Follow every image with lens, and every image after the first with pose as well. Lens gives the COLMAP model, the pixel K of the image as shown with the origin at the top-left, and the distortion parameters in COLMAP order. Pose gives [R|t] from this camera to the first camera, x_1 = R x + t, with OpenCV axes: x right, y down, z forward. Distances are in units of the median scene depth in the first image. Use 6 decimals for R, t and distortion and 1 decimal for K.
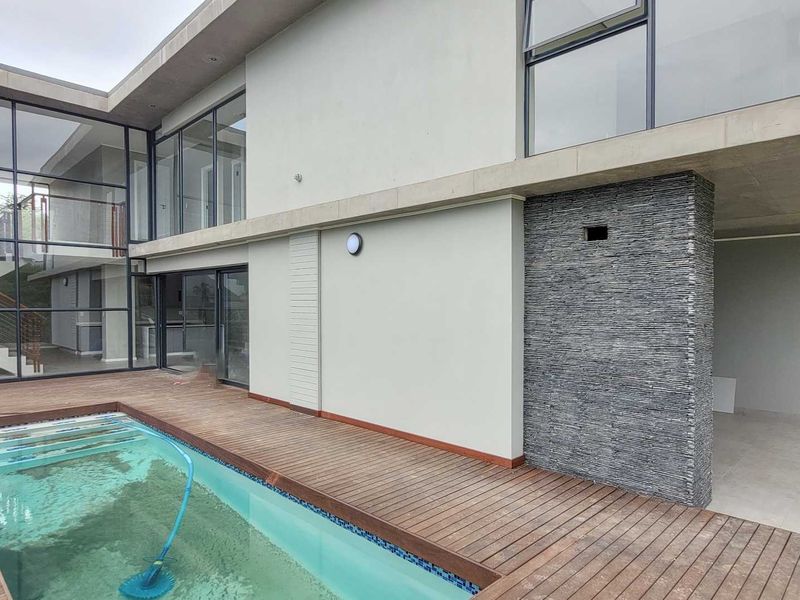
lens RADIAL K [[510.4, 0, 400.4], [0, 510.4, 306.2], [0, 0, 1]] dist [-0.006066, 0.000344]
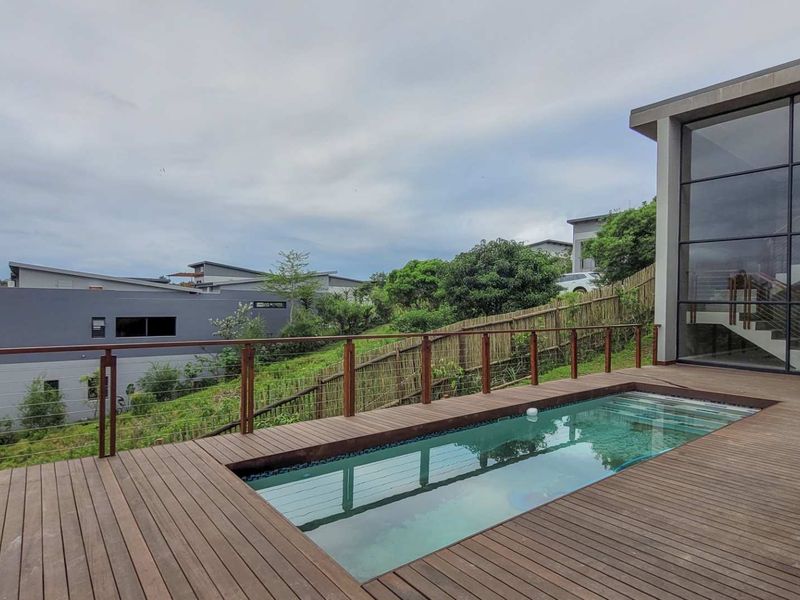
lens RADIAL K [[469.1, 0, 406.7], [0, 469.1, 301.1], [0, 0, 1]] dist [0.005733, 0.001591]
pose [[-0.108960, 0.001396, -0.994045, 0.554293], [-0.009914, 0.999948, 0.002491, 0.025178], [0.993997, 0.010127, -0.108940, 0.641917]]
